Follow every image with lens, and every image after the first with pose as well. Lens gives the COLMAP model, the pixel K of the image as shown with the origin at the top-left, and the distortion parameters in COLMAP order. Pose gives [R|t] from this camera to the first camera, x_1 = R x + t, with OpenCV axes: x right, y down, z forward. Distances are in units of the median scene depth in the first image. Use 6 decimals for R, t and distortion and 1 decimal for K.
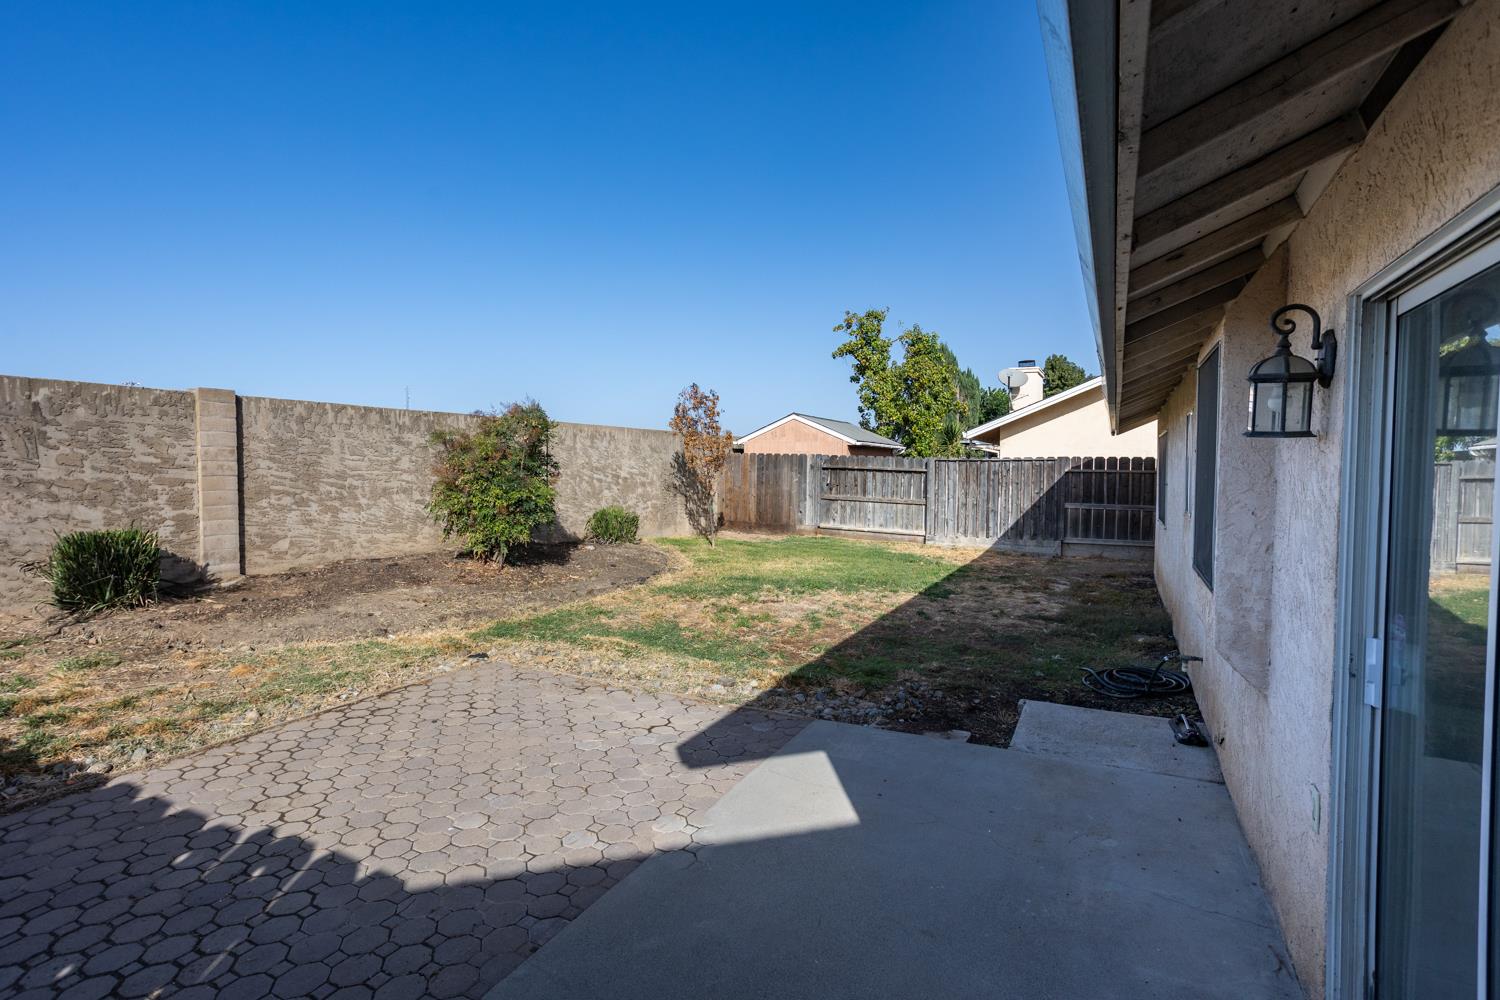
lens RADIAL K [[726.7, 0, 750.0], [0, 726.7, 500.0], [0, 0, 1]] dist [-0.053739, 0.034405]
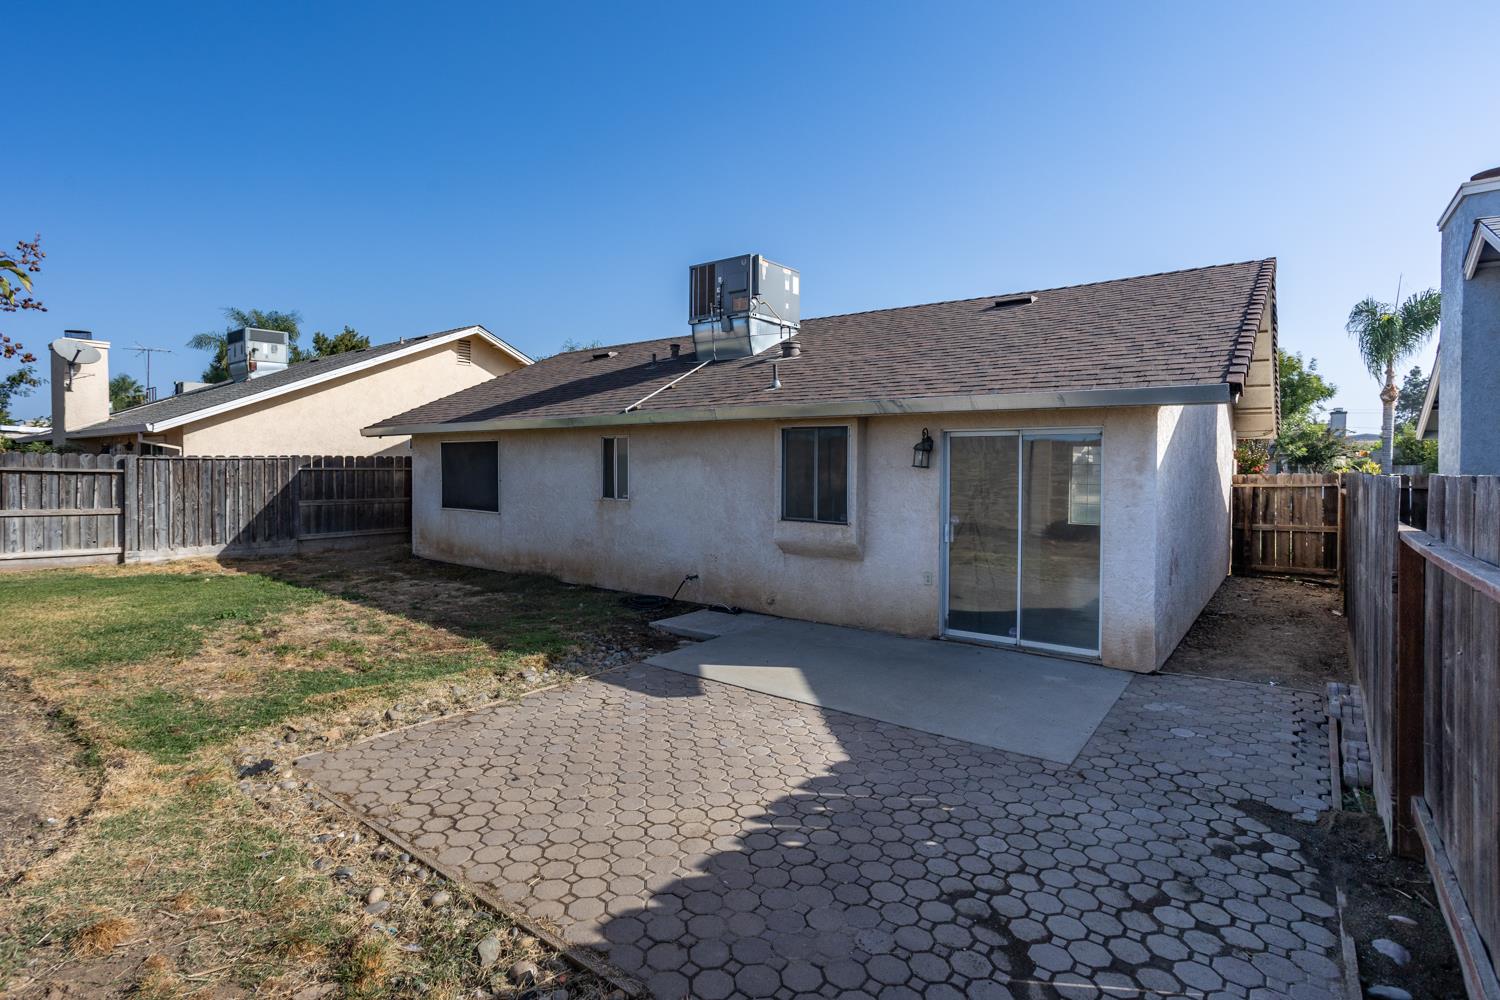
lens RADIAL K [[726.7, 0, 750.0], [0, 726.7, 500.0], [0, 0, 1]] dist [-0.053739, 0.034405]
pose [[0.182218, -0.057252, 0.981590, -0.444426], [0.038994, 0.997939, 0.050966, -0.024342], [-0.982485, 0.028989, 0.184075, 0.196351]]
